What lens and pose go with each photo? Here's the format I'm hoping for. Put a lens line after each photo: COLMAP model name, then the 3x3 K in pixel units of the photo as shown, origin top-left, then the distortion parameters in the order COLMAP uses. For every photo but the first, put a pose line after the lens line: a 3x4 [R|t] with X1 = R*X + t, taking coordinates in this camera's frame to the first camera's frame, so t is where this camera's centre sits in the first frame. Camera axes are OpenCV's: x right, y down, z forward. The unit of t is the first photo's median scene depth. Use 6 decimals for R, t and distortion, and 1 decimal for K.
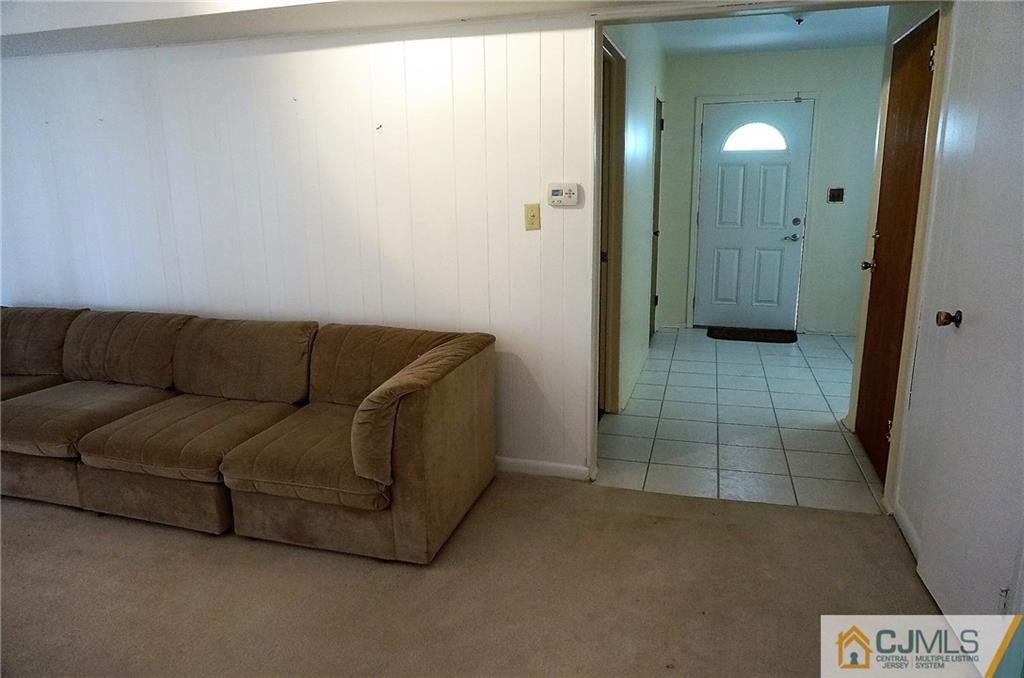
lens RADIAL K [[683.5, 0, 512.0], [0, 683.5, 339.0], [0, 0, 1]] dist [-0.000186, -0.001337]
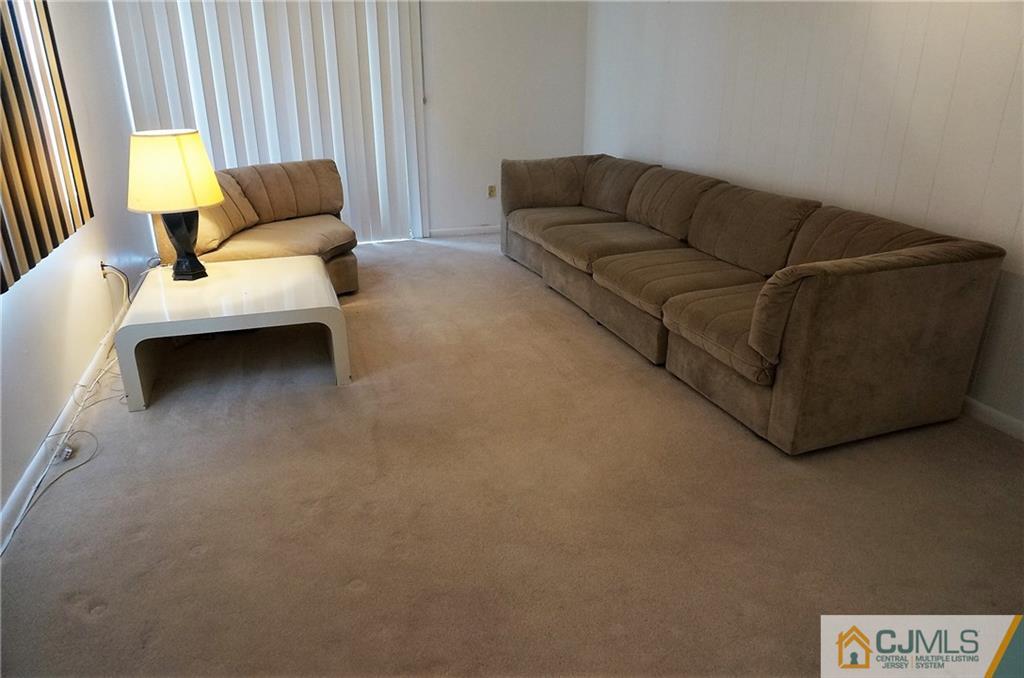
lens RADIAL K [[683.5, 0, 512.0], [0, 683.5, 339.0], [0, 0, 1]] dist [-0.000186, -0.001337]
pose [[0.606066, 0.299367, -0.736928, 0.277050], [-0.182298, 0.954089, 0.237660, 0.011977], [0.774242, -0.009697, 0.632815, 0.070619]]
